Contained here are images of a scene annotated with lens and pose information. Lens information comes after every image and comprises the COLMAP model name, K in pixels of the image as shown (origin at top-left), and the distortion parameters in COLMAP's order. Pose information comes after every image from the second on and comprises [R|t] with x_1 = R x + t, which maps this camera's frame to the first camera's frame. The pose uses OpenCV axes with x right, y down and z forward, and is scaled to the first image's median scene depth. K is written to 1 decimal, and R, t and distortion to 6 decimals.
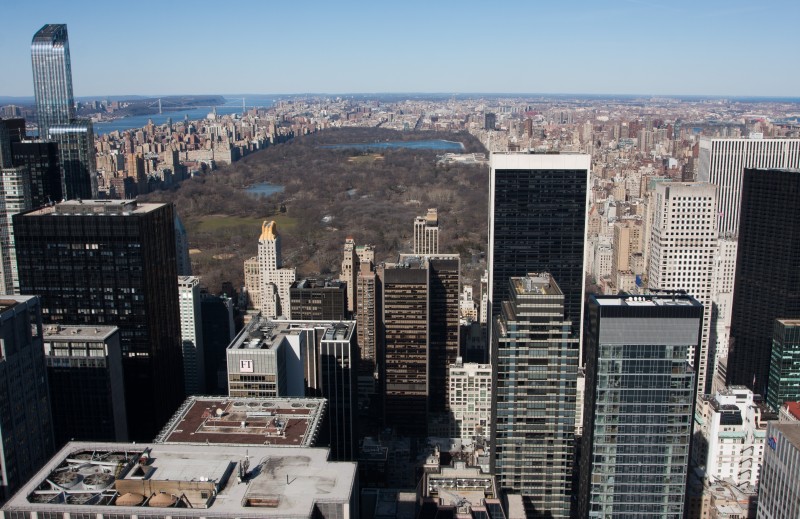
lens RADIAL K [[806.3, 0, 400.3], [0, 806.3, 260.0], [0, 0, 1]] dist [-0.025414, 0.000000]
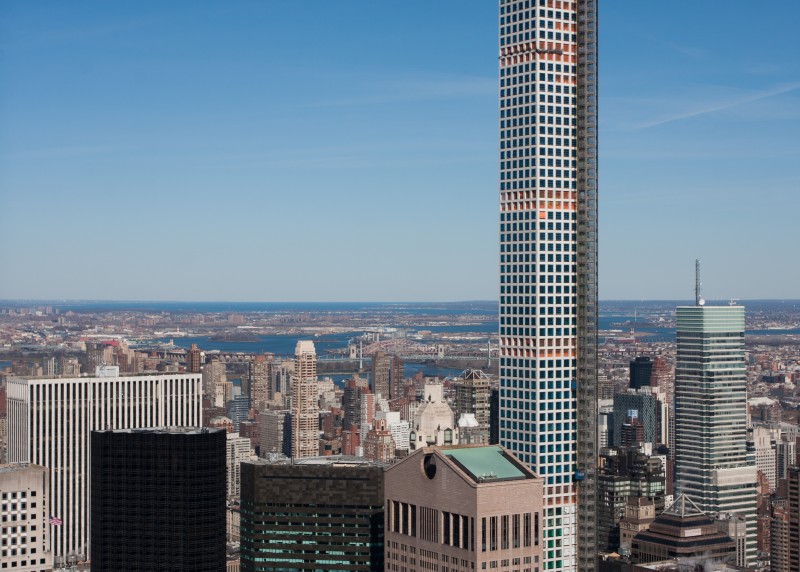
lens RADIAL K [[1378.5, 0, 399.8], [0, 1378.5, 286.0], [0, 0, 1]] dist [0.006590, 0.000000]
pose [[0.808037, 0.005647, 0.589105, 0.049876], [0.117857, 0.978191, -0.171034, -0.027547], [-0.577223, 0.207632, 0.789749, 0.128196]]
